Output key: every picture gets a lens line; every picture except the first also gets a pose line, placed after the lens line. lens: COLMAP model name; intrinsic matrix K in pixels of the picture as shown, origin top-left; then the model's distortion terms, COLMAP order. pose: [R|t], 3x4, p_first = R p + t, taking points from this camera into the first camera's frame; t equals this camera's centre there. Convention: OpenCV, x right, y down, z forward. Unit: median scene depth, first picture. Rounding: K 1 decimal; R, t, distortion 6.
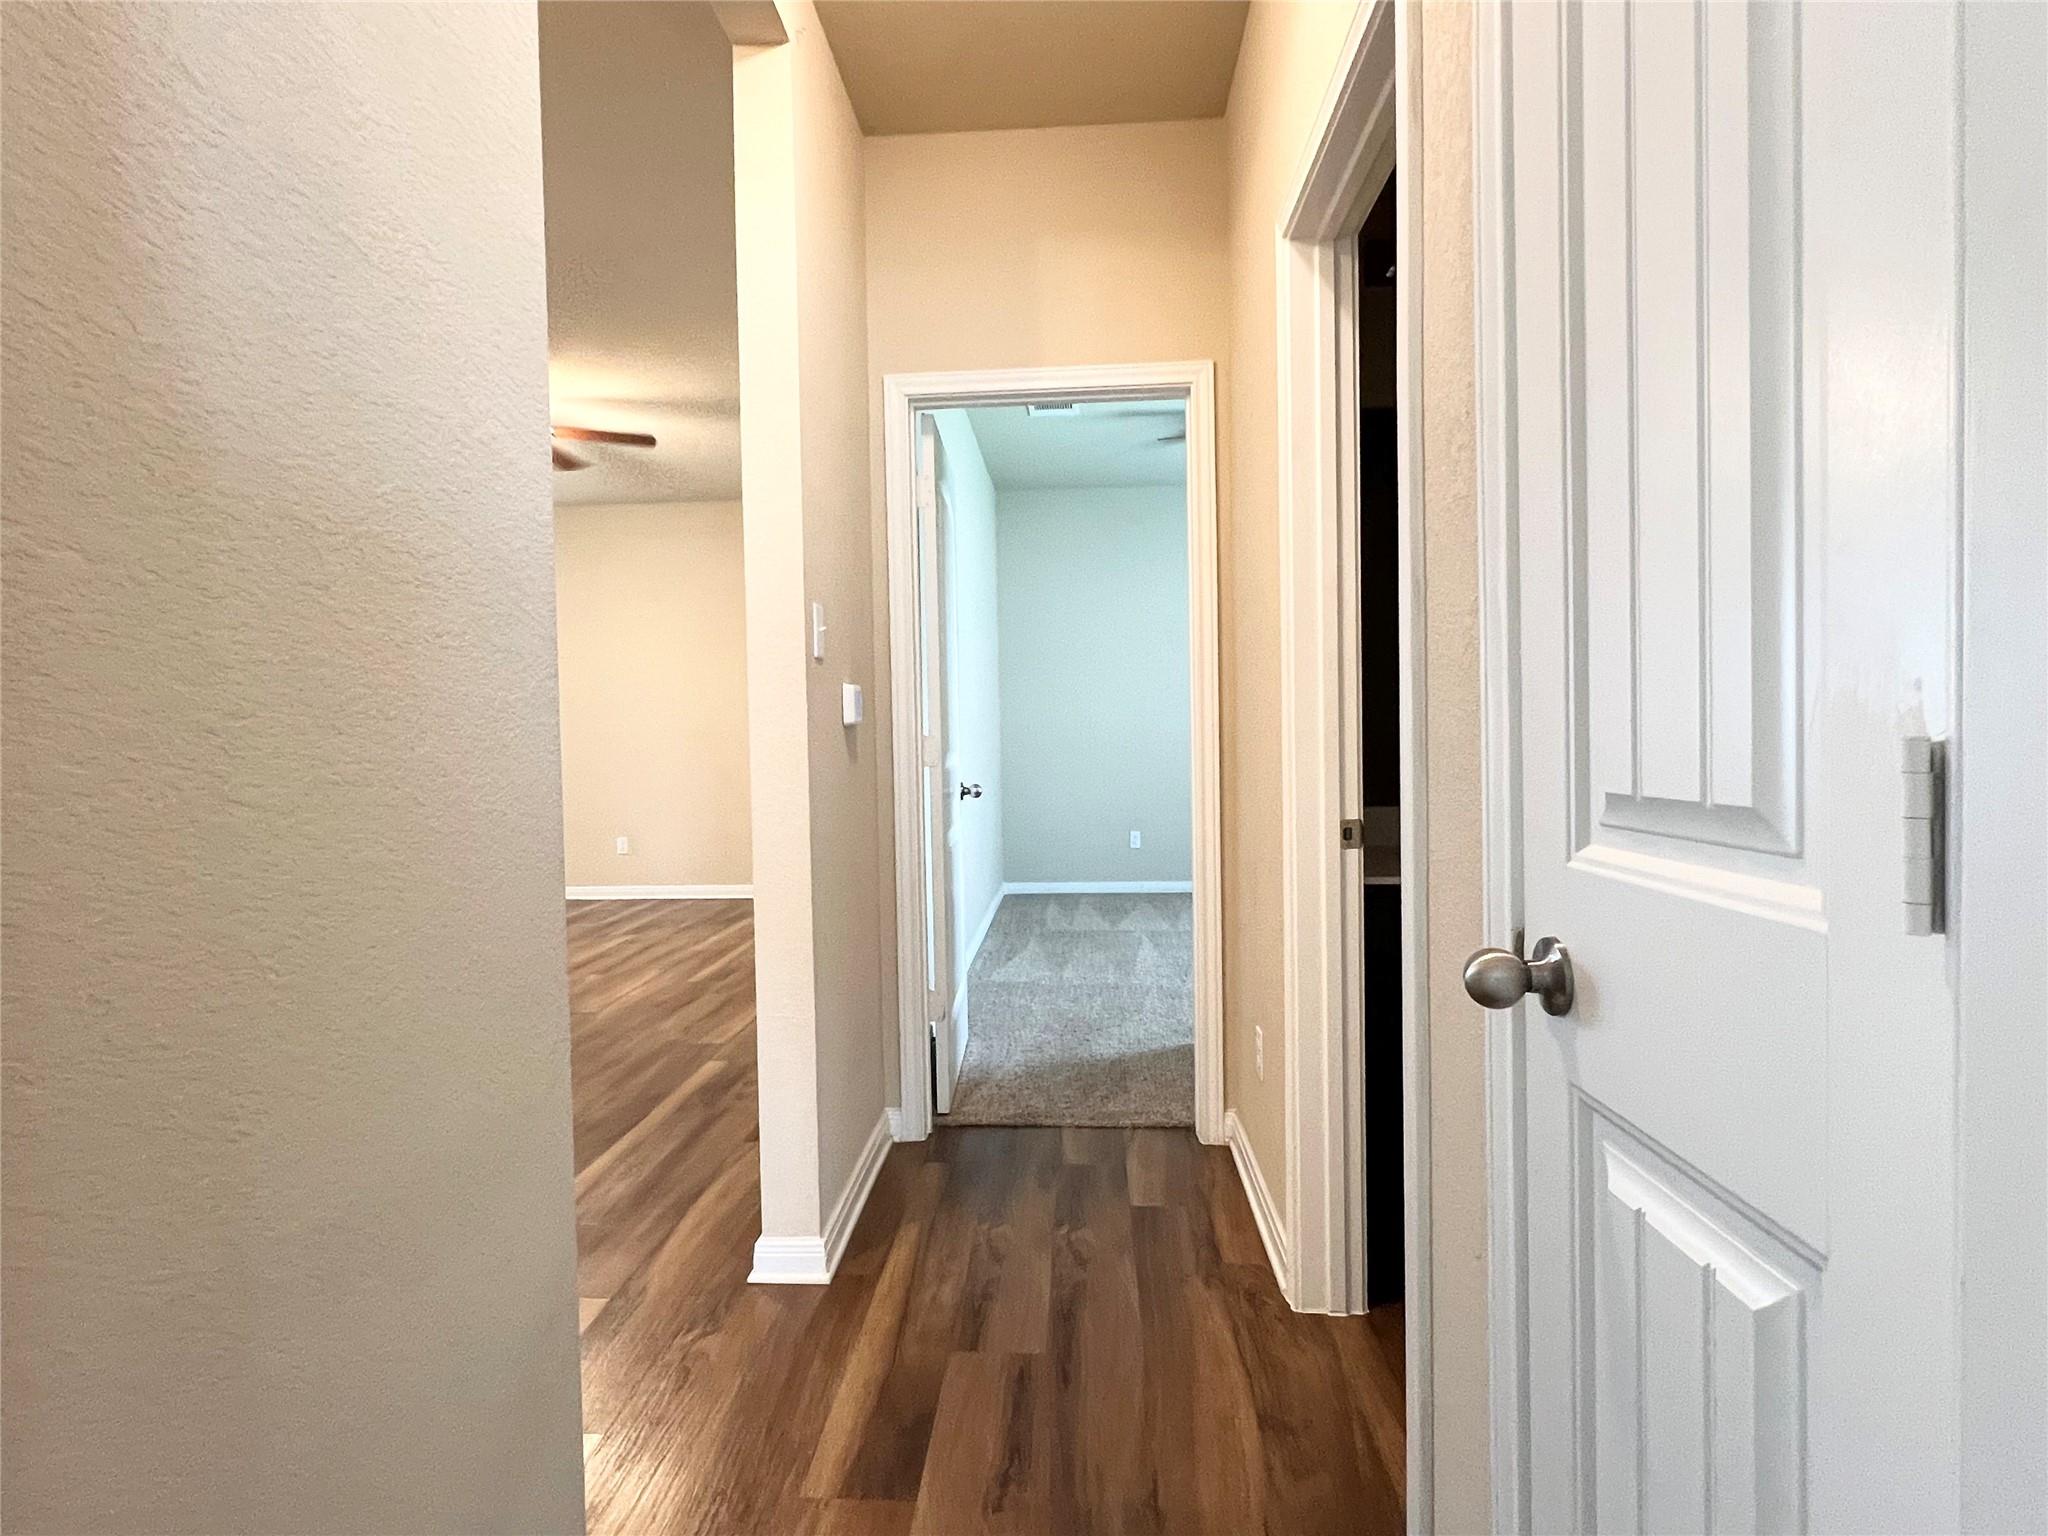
lens RADIAL K [[1056.2, 0, 1019.6], [0, 1056.2, 763.4], [0, 0, 1]] dist [-0.003896, 0.000926]
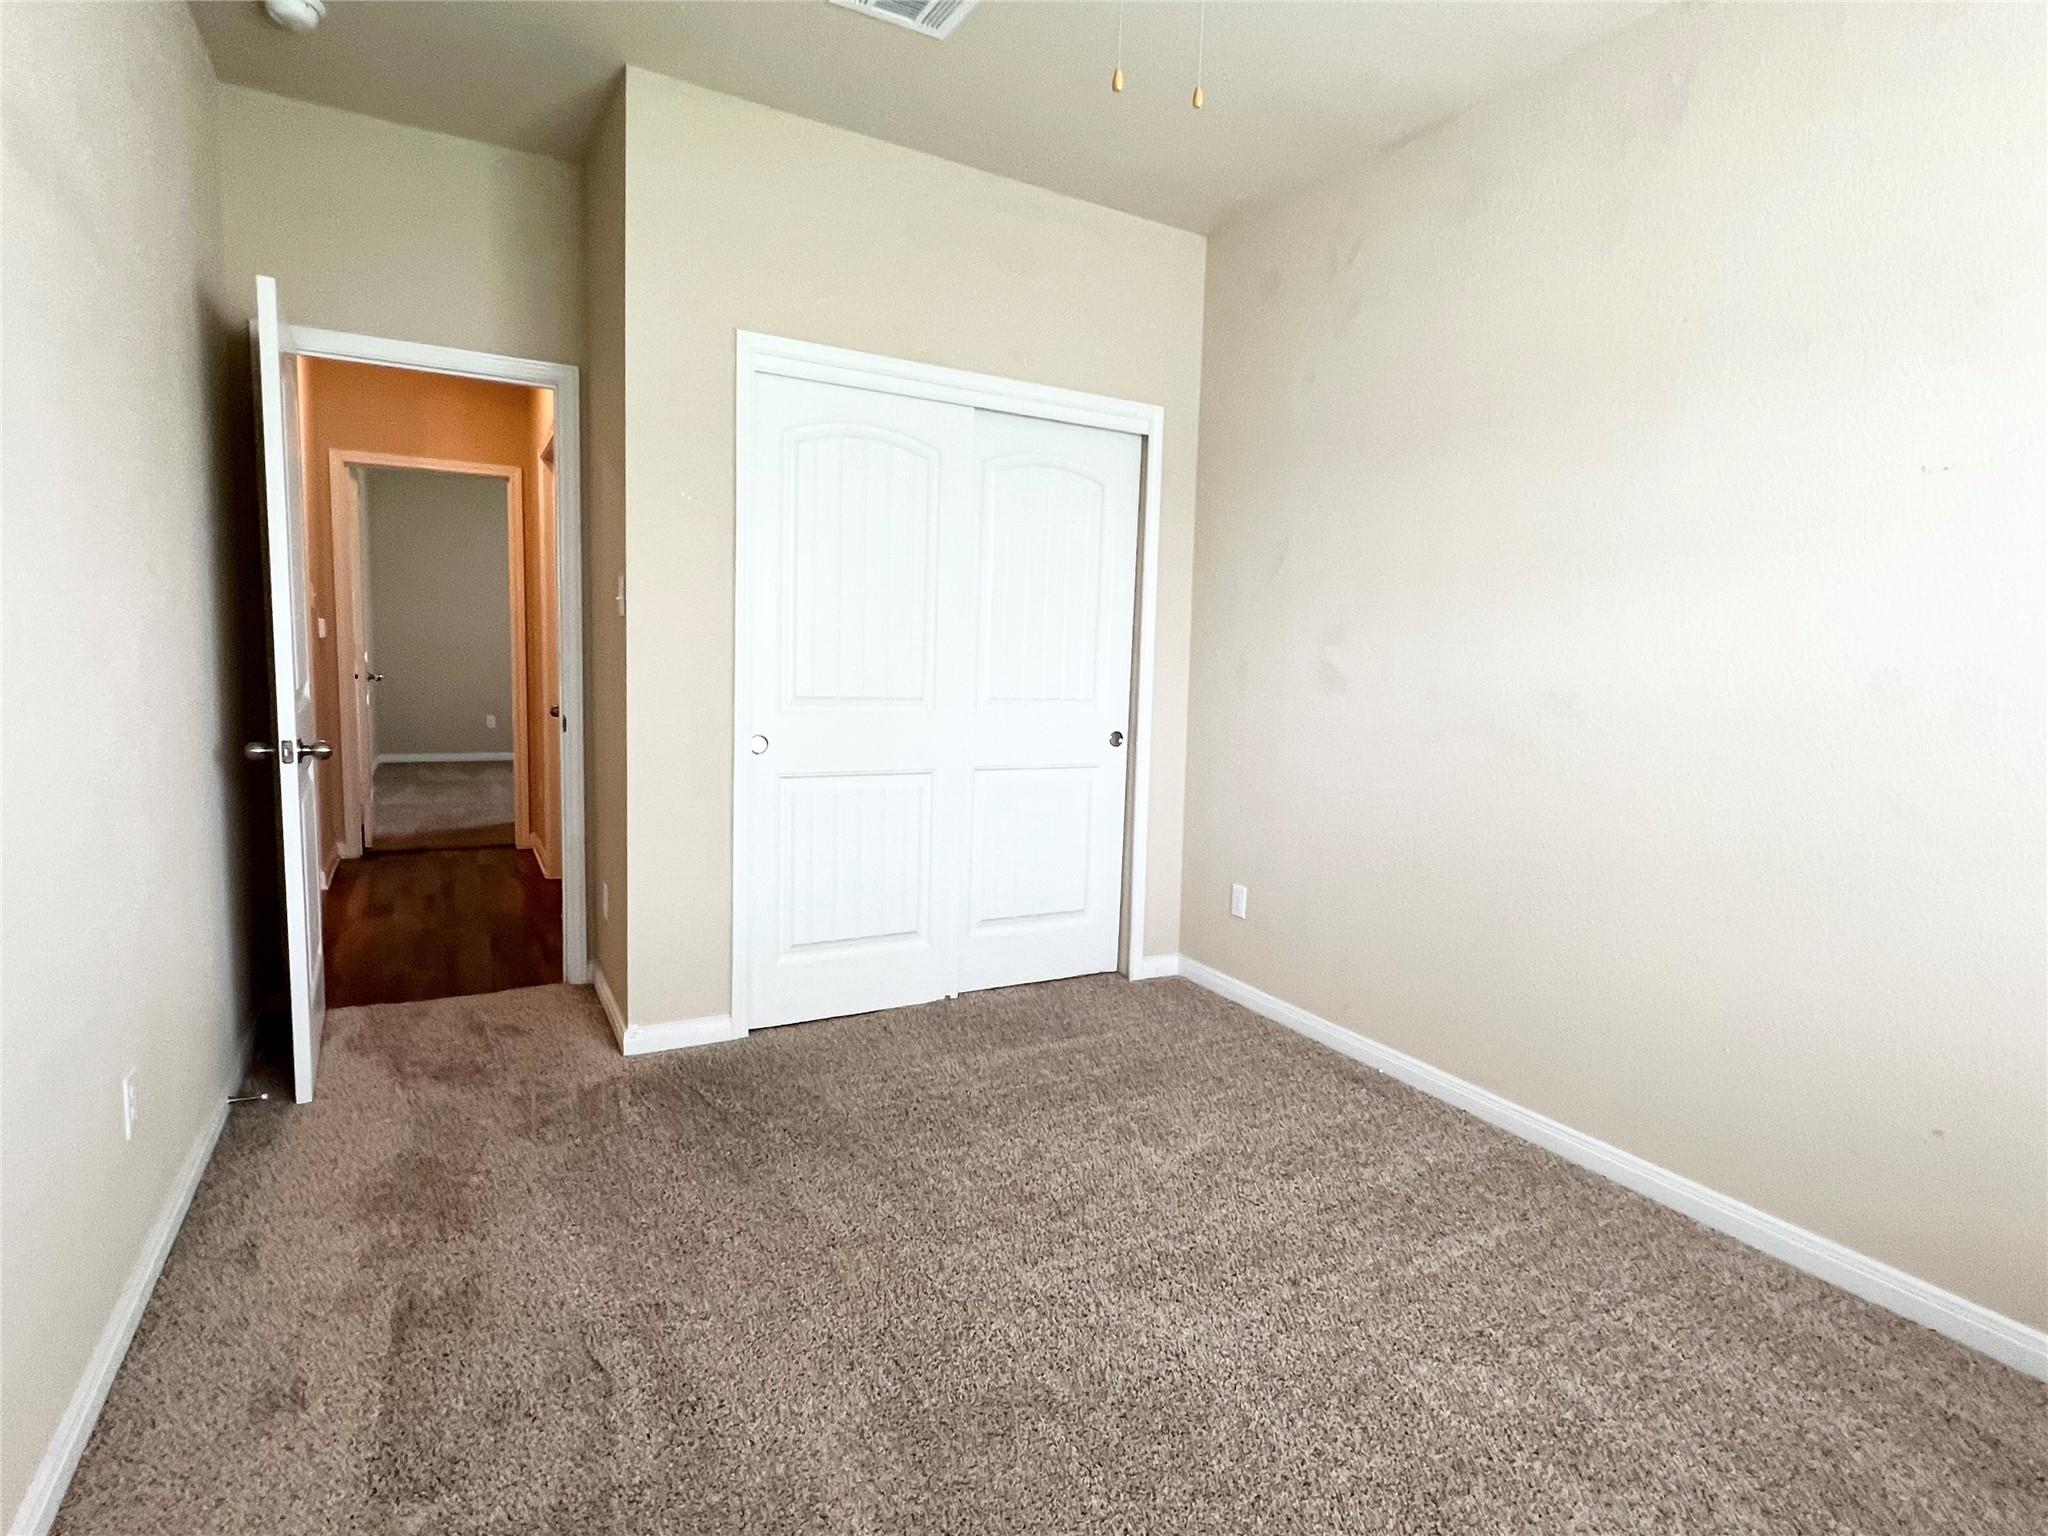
lens RADIAL K [[1056.2, 0, 1013.8], [0, 1056.2, 772.8], [0, 0, 1]] dist [-0.003896, 0.000926]
pose [[0.849294, -0.016129, 0.527673, -0.086651], [-0.034606, 0.995682, 0.086133, -0.000534], [-0.526784, -0.091413, 0.845069, -1.176803]]
